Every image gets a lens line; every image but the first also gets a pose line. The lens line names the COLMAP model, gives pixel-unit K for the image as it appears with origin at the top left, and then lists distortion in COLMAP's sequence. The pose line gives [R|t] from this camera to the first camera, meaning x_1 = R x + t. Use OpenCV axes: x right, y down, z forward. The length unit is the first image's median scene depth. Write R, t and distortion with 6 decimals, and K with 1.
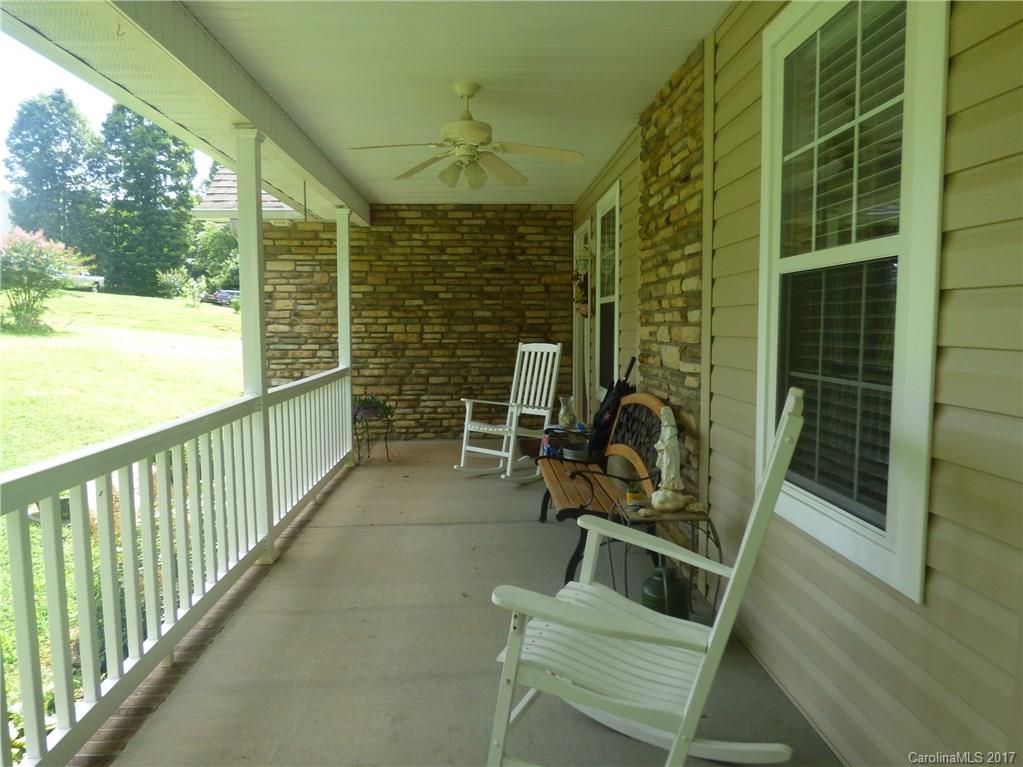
lens RADIAL K [[693.0, 0, 511.5], [0, 693.0, 383.5], [0, 0, 1]] dist [0.000604, -0.000089]
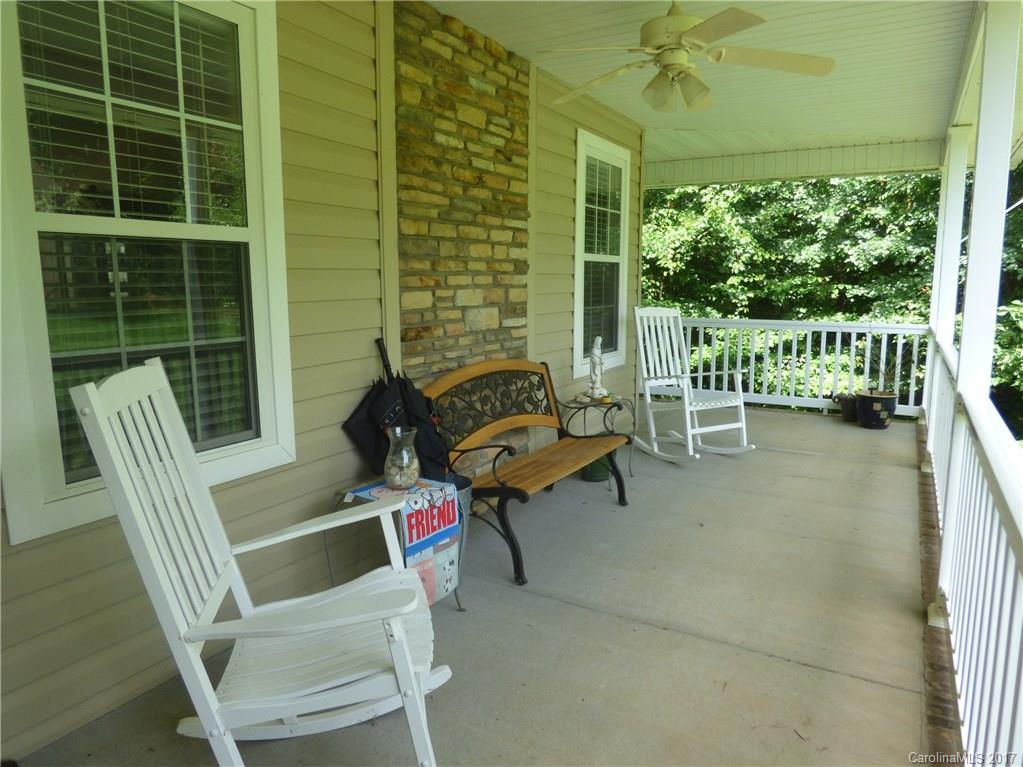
lens RADIAL K [[693.0, 0, 511.5], [0, 693.0, 383.5], [0, 0, 1]] dist [0.000604, -0.000089]
pose [[-0.840705, -0.075271, 0.536237, -0.437650], [0.052104, 0.974452, 0.218470, -0.205869], [-0.538981, 0.211609, -0.815304, 2.248115]]
